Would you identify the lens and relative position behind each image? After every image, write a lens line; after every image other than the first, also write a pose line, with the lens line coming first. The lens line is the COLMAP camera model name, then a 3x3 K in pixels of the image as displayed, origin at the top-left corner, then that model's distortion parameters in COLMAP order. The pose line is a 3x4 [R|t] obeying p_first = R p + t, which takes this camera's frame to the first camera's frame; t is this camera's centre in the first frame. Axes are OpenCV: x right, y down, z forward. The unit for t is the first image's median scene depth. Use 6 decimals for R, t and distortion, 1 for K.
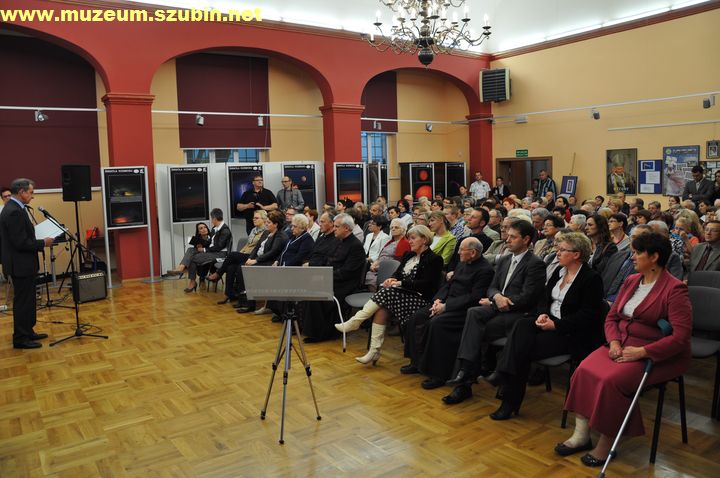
lens RADIAL K [[586.8, 0, 367.4], [0, 586.8, 238.0], [0, 0, 1]] dist [-0.135058, 0.102703]
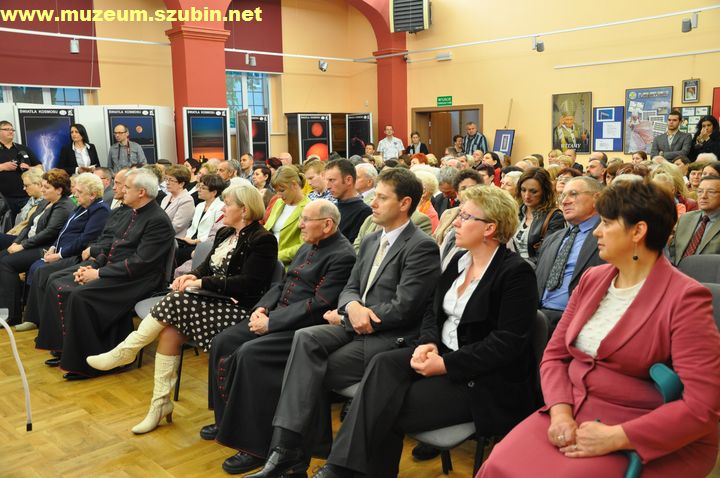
lens RADIAL K [[669.8, 0, 378.1], [0, 669.8, 246.8], [0, 0, 1]] dist [-0.017271, 0.000000]
pose [[0.990478, -0.014762, 0.136875, 0.100561], [0.008467, 0.998884, 0.046458, 0.008978], [-0.137409, -0.044857, 0.989498, 0.230589]]
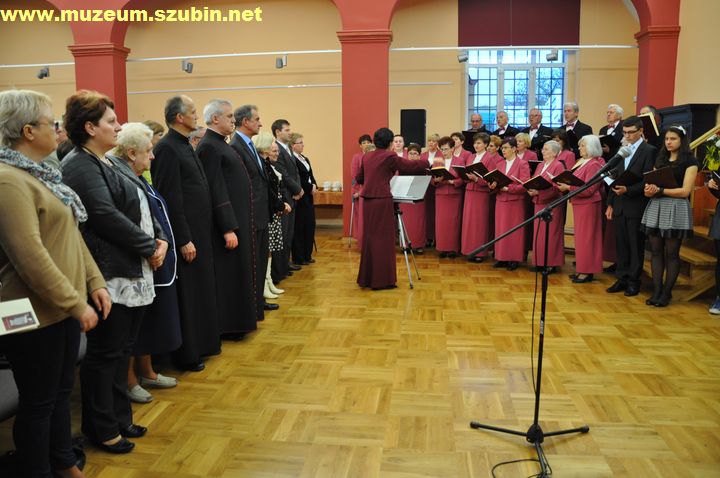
lens RADIAL K [[586.8, 0, 357.1], [0, 586.8, 230.6], [0, 0, 1]] dist [-0.135058, 0.102703]
pose [[-0.746835, -0.059669, 0.662327, -0.640100], [0.098134, 0.975174, 0.198508, -0.079220], [-0.657729, 0.213250, -0.722439, 1.305213]]
